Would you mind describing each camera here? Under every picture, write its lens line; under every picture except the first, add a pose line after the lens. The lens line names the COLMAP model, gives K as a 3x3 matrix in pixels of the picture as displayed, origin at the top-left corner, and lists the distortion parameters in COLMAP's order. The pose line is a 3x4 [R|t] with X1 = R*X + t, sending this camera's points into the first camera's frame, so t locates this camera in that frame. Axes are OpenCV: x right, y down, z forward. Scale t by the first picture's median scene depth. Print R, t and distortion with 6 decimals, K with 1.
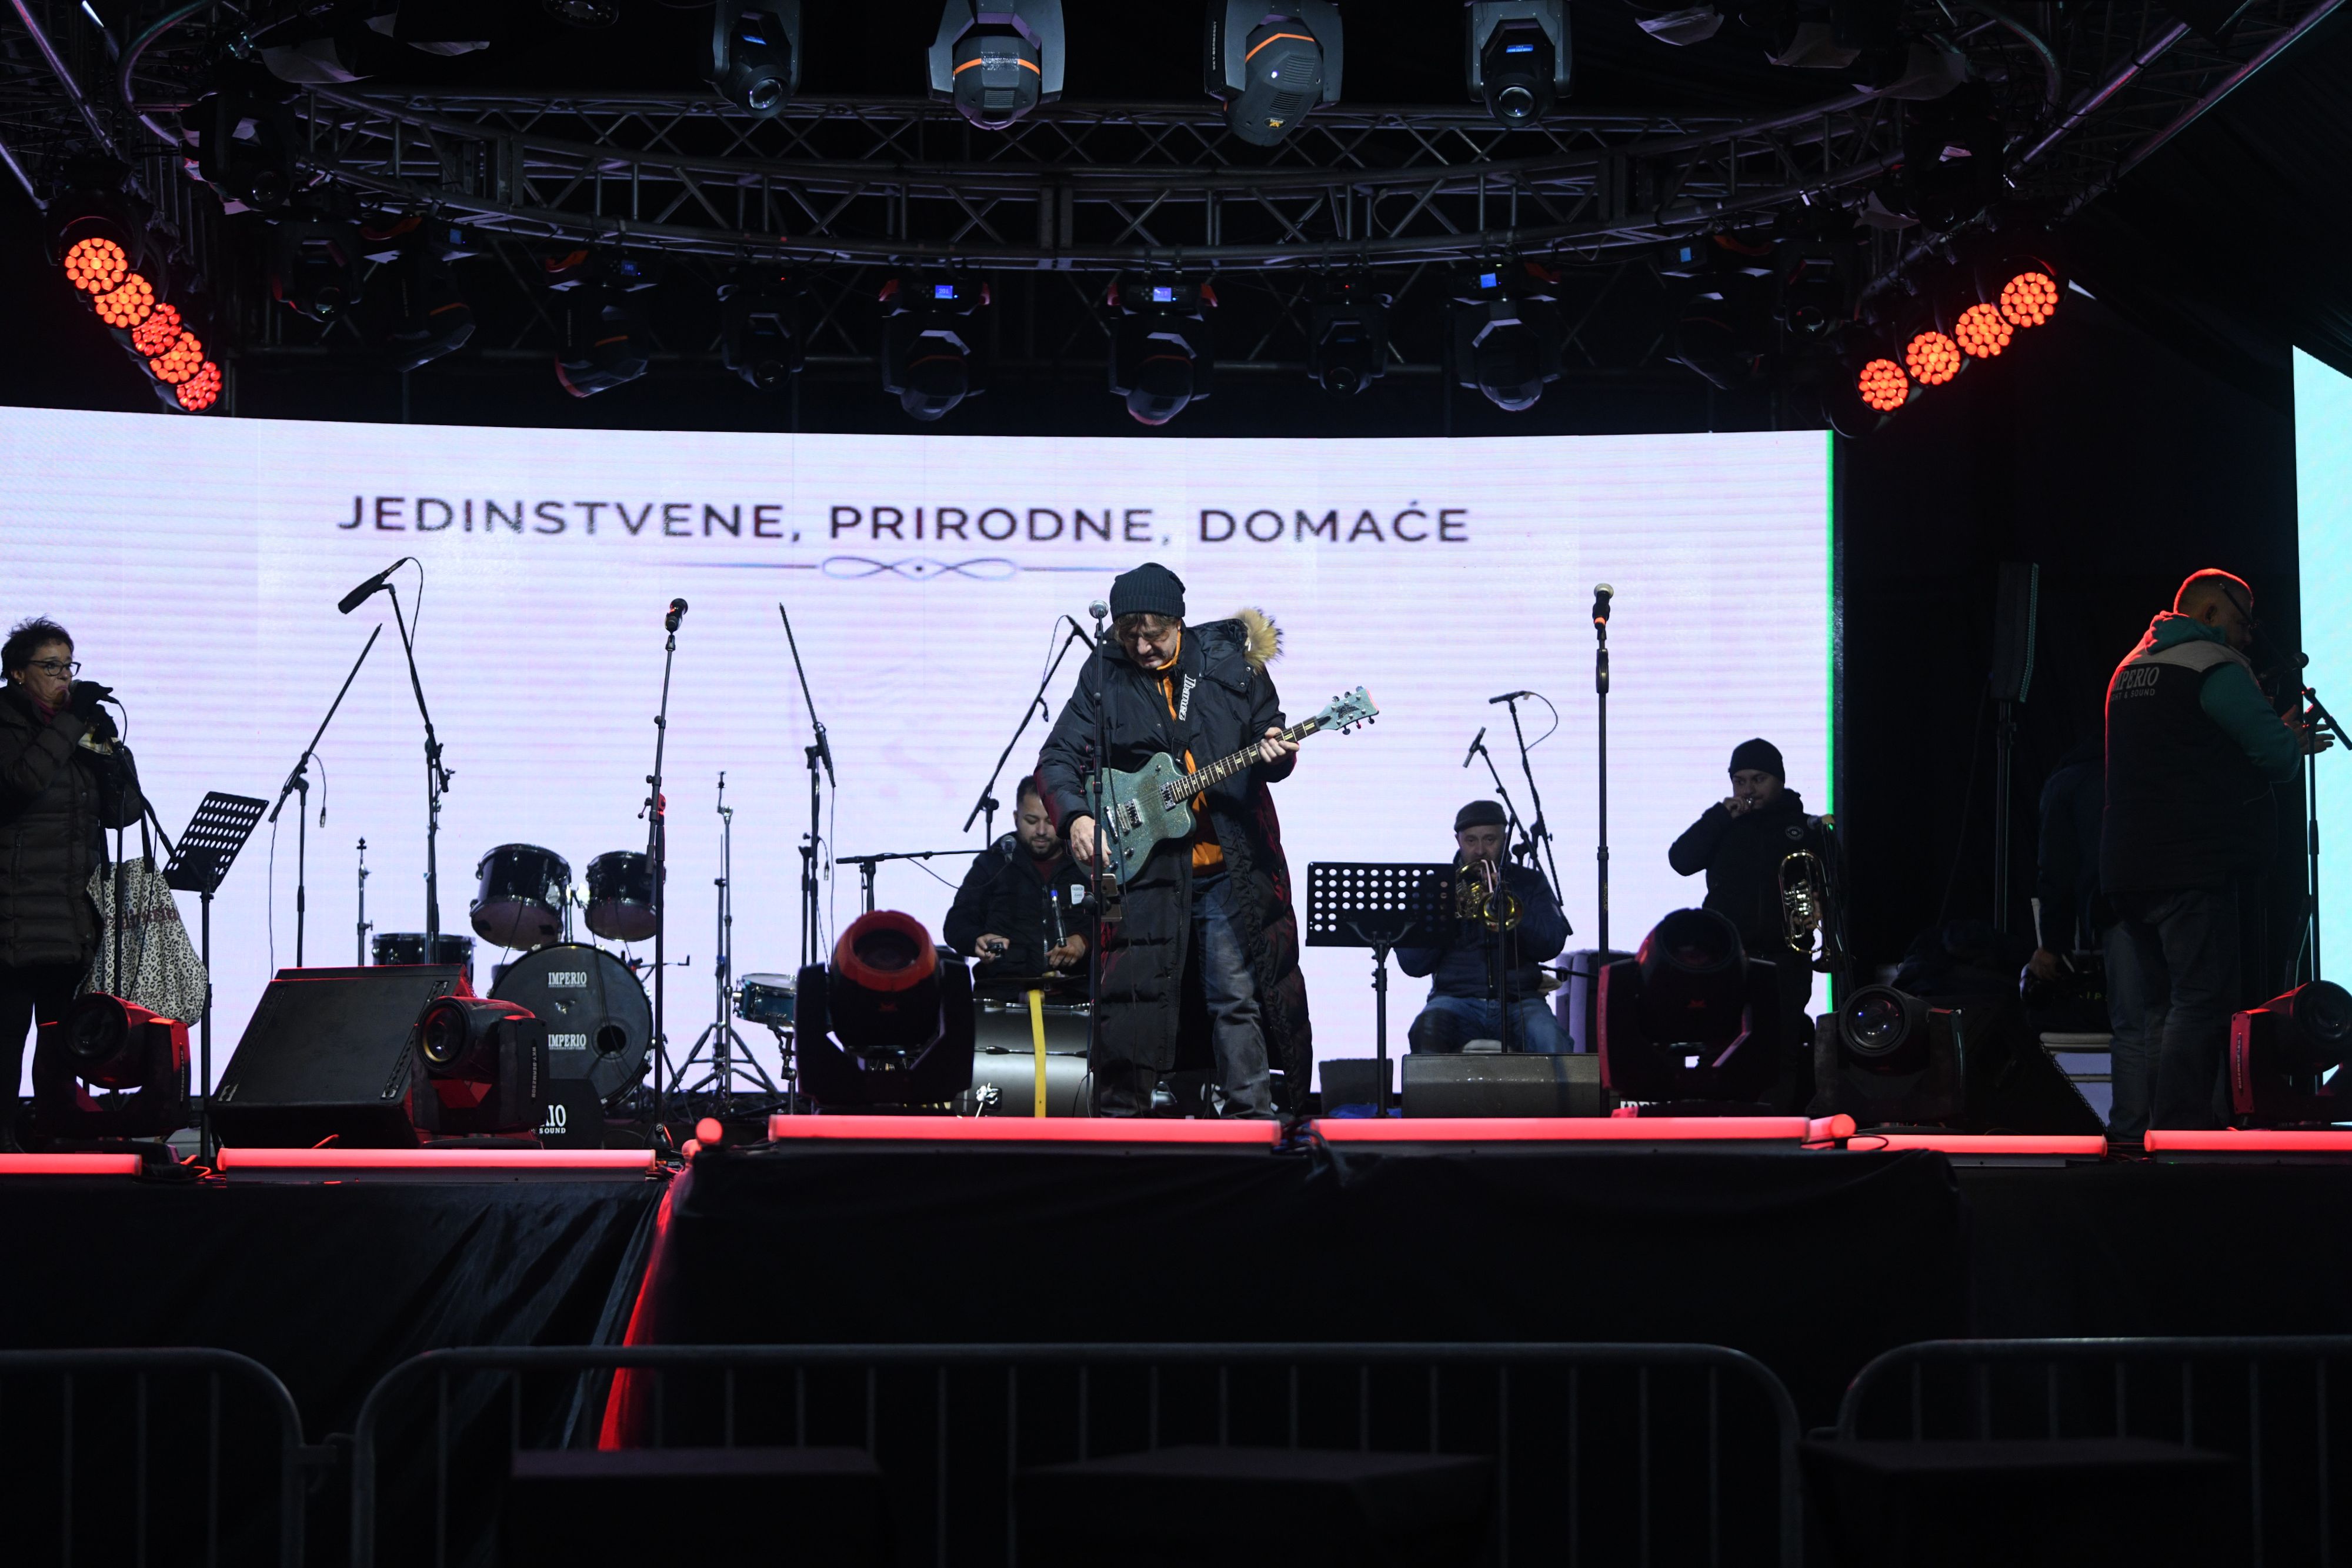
lens RADIAL K [[5808.5, 0, 1175.5], [0, 5808.5, 770.3], [0, 0, 1]] dist [0.169276, 0.000000]
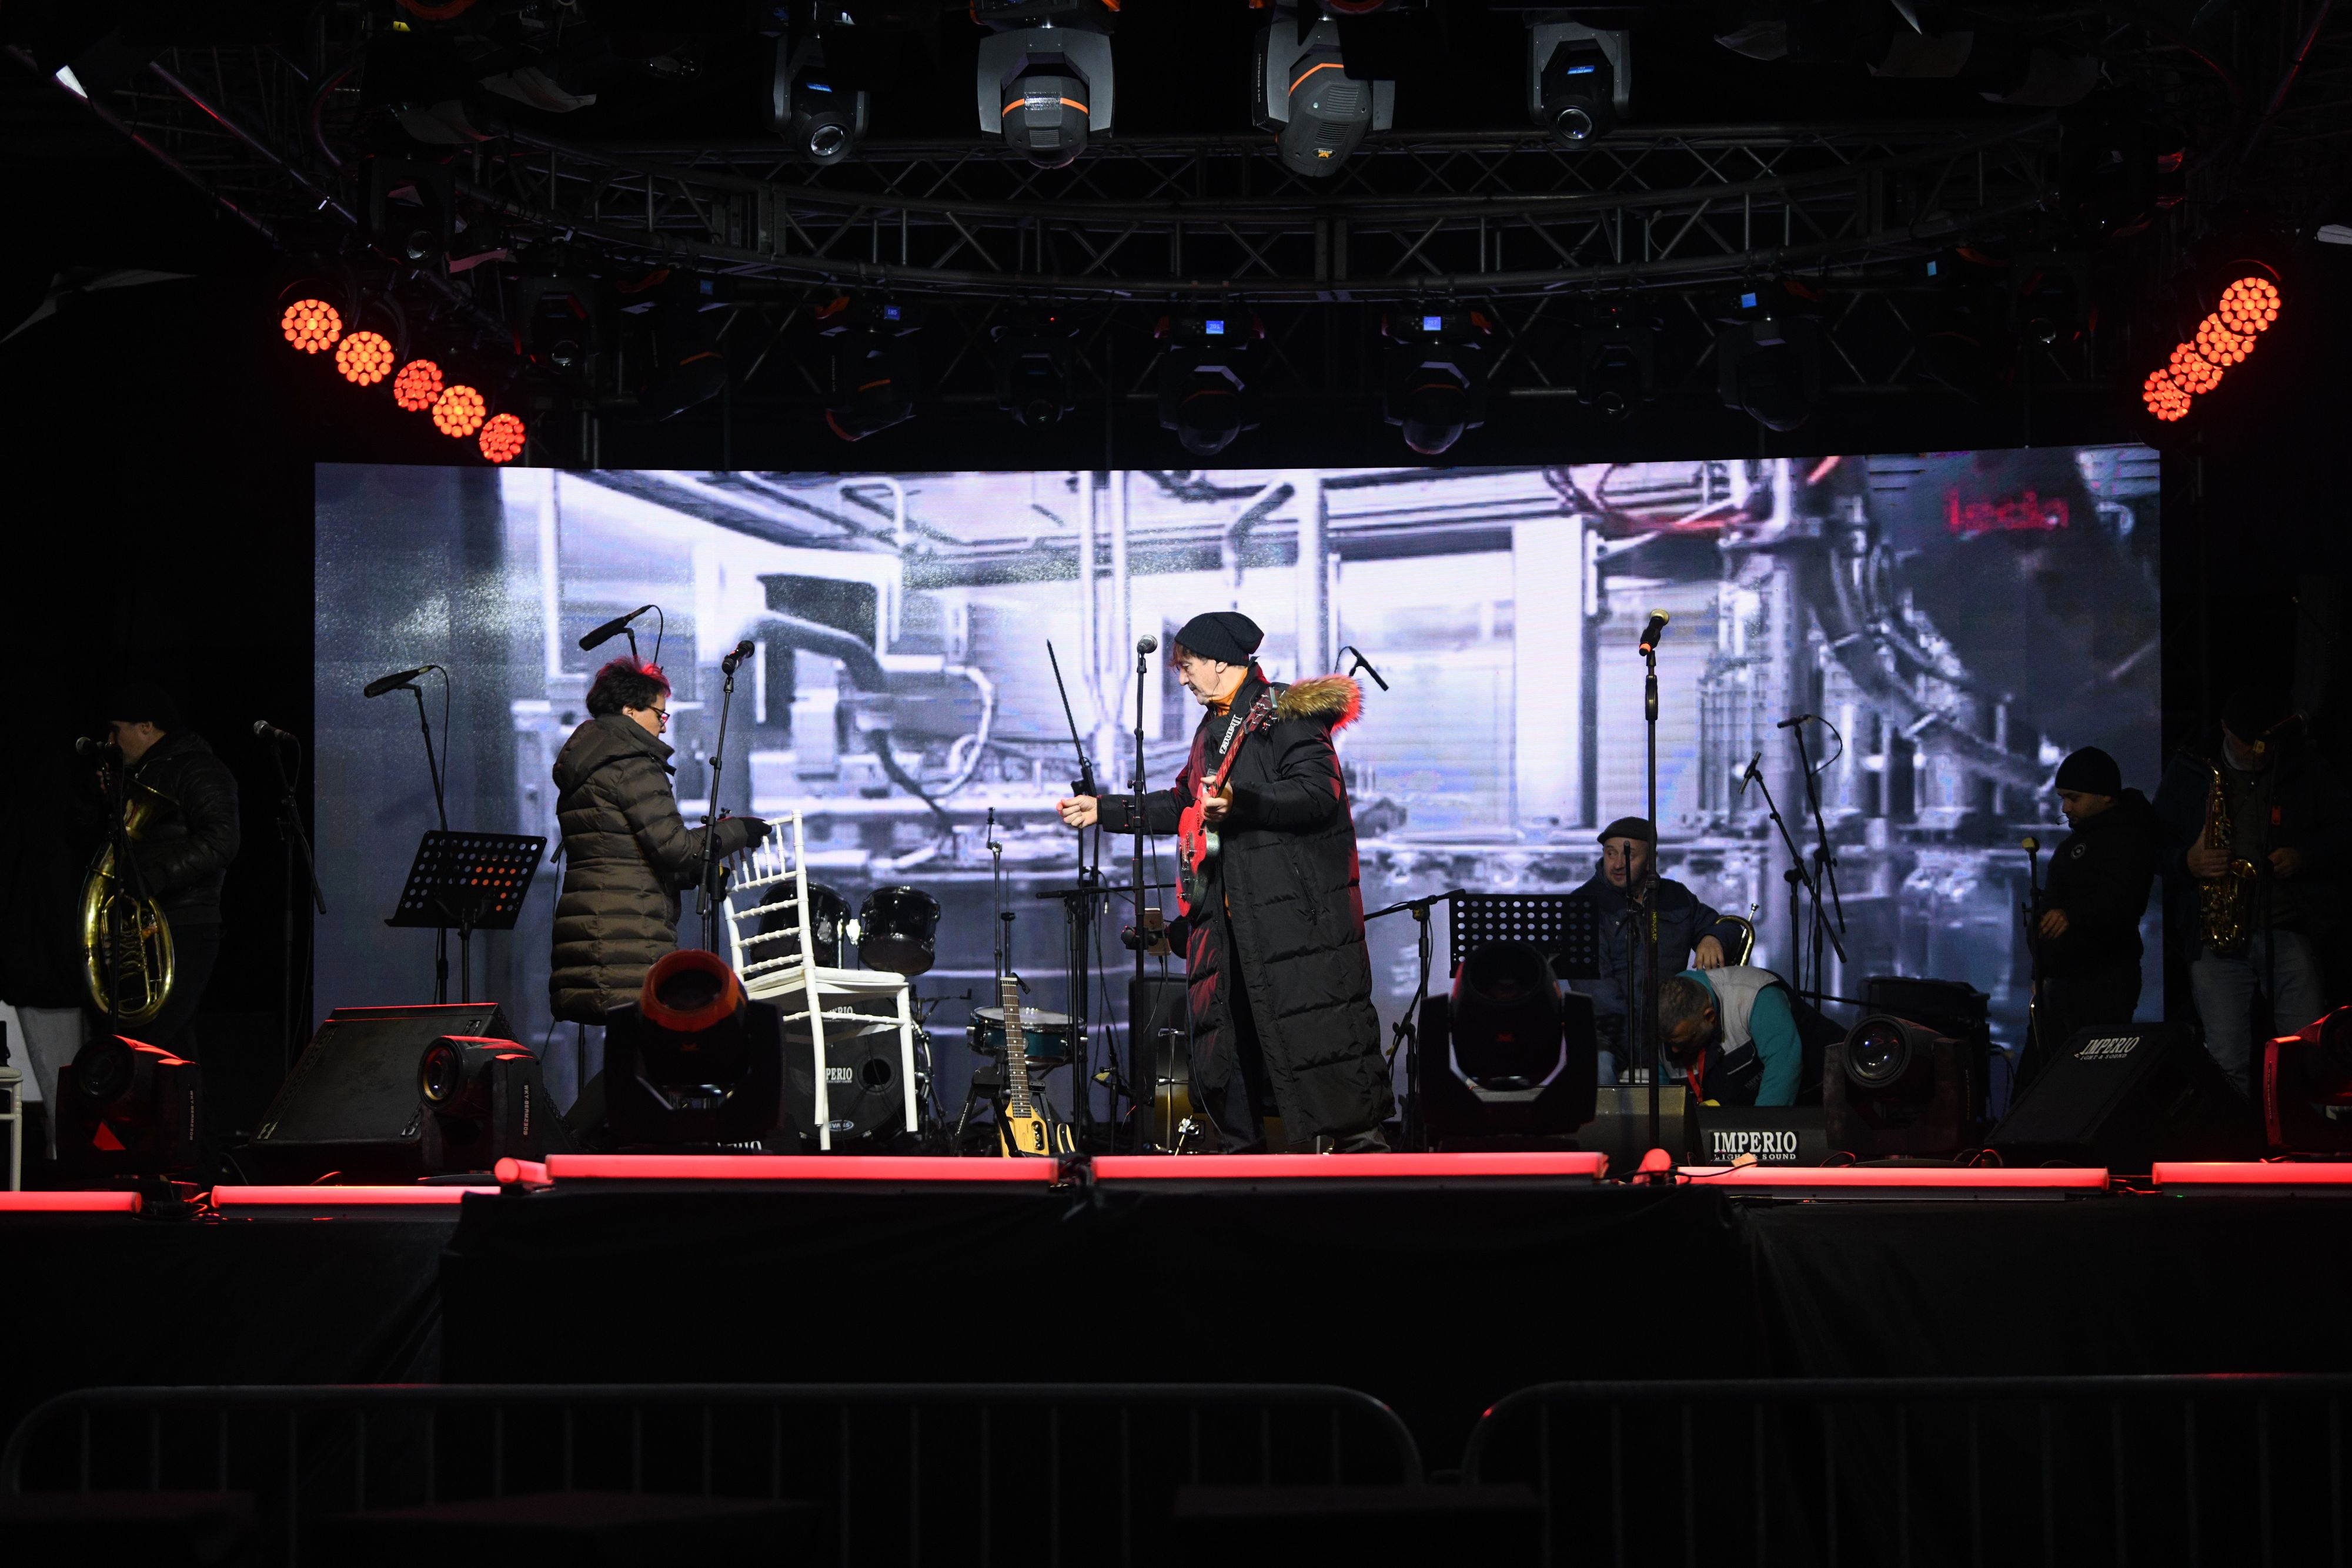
lens RADIAL K [[5778.2, 0, 1177.9], [0, 5778.2, 790.6], [0, 0, 1]] dist [0.198845, 0.000000]
pose [[0.986054, -0.013478, -0.165878, 0.134543], [0.013347, 0.999909, -0.001909, -0.000488], [0.165889, -0.000331, 0.986144, 0.015650]]
